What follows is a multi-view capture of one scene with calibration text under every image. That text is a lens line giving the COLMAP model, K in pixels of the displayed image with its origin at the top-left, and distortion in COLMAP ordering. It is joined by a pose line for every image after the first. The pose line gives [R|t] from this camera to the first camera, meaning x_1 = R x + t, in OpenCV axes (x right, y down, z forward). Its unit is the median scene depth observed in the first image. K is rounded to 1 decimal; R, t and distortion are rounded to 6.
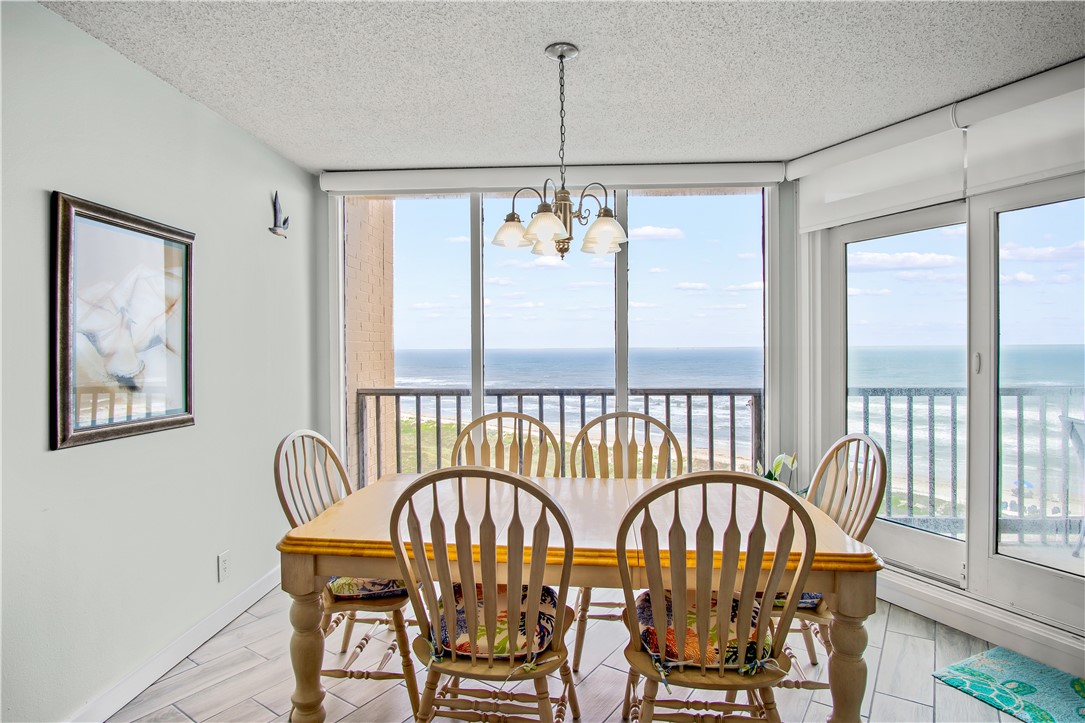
lens RADIAL K [[588.8, 0, 538.3], [0, 588.8, 354.4], [0, 0, 1]] dist [-0.026320, 0.001072]
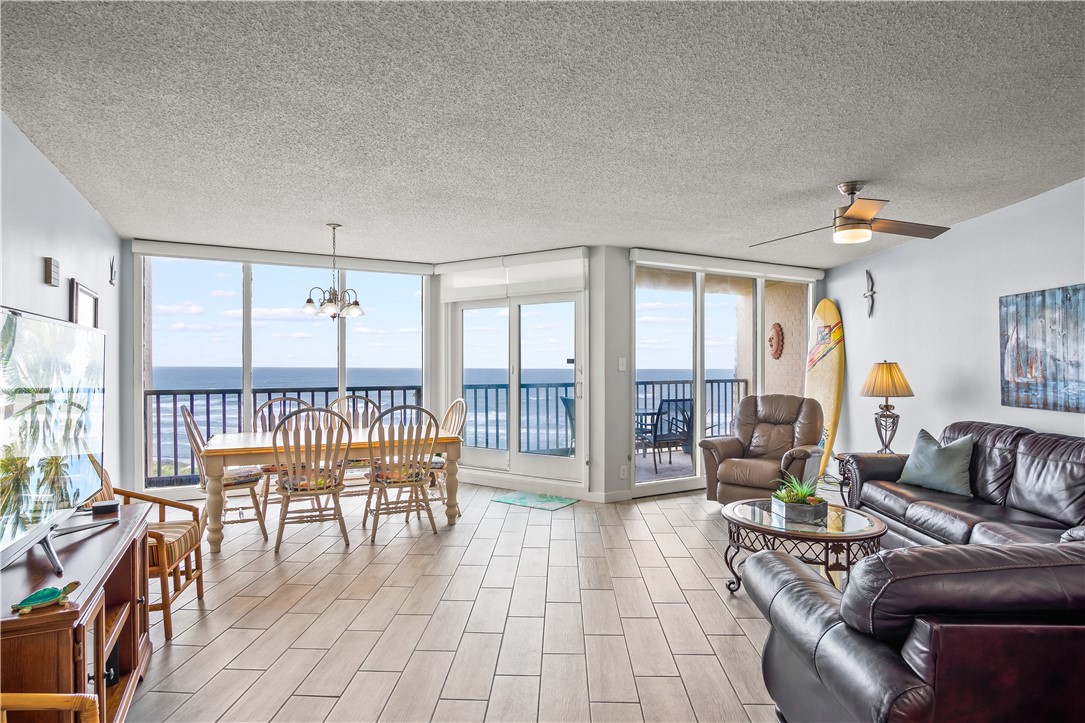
lens RADIAL K [[588.8, 0, 538.3], [0, 588.8, 354.4], [0, 0, 1]] dist [-0.026320, 0.001072]
pose [[0.846488, 0.015789, 0.532173, -0.294746], [-0.001897, 0.999643, -0.026642, 0.008673], [-0.532404, 0.021543, 0.846216, -0.774077]]
